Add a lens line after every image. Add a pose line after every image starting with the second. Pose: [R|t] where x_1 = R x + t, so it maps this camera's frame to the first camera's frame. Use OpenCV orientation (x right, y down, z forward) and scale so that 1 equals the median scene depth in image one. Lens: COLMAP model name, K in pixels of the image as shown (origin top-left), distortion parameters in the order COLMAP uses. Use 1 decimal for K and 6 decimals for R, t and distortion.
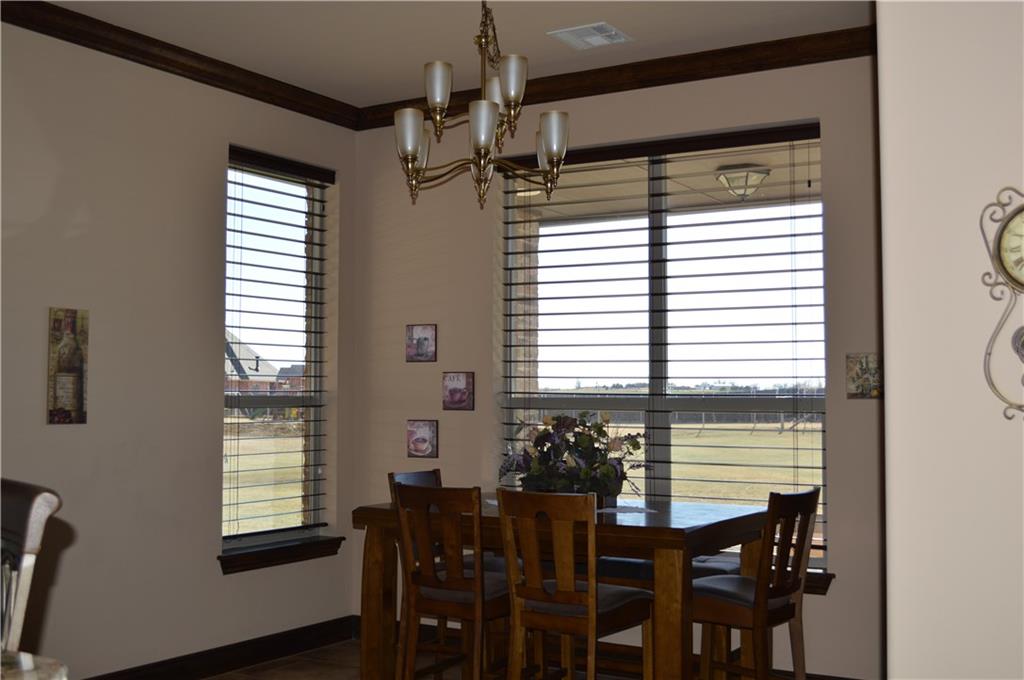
lens RADIAL K [[1138.5, 0, 512.0], [0, 1138.5, 340.0], [0, 0, 1]] dist [-0.056991, 0.013865]
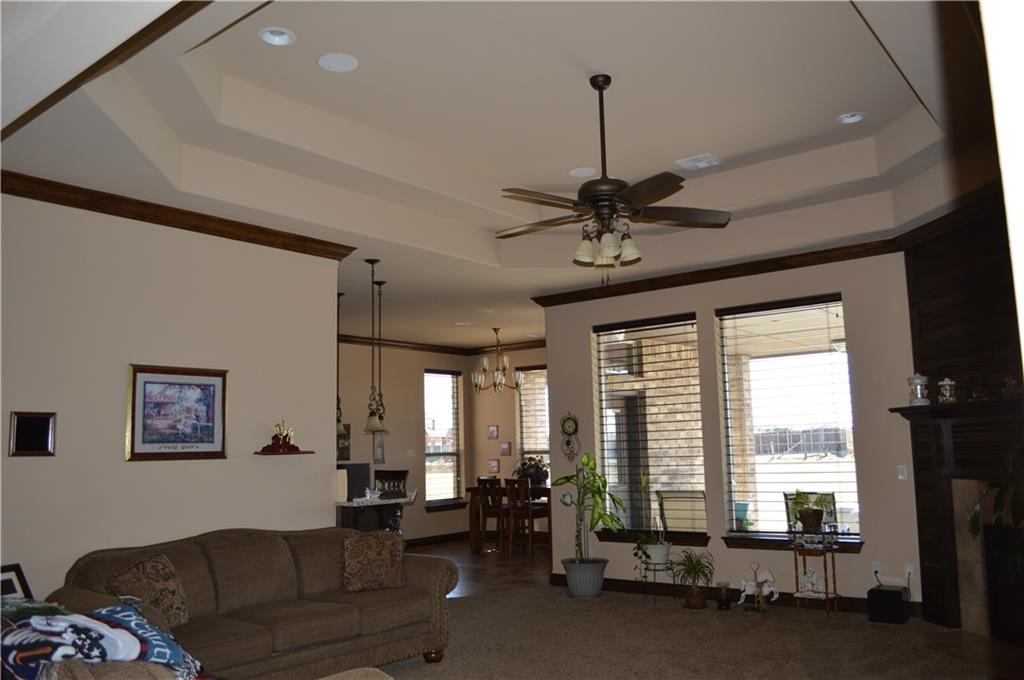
lens RADIAL K [[817.9, 0, 518.8], [0, 817.9, 337.1], [0, 0, 1]] dist [-0.081038, 0.008247]
pose [[0.991141, -0.047870, -0.123884, 0.252158], [0.037785, 0.995873, -0.082515, -0.064061], [0.127323, 0.077103, 0.988860, -1.042074]]
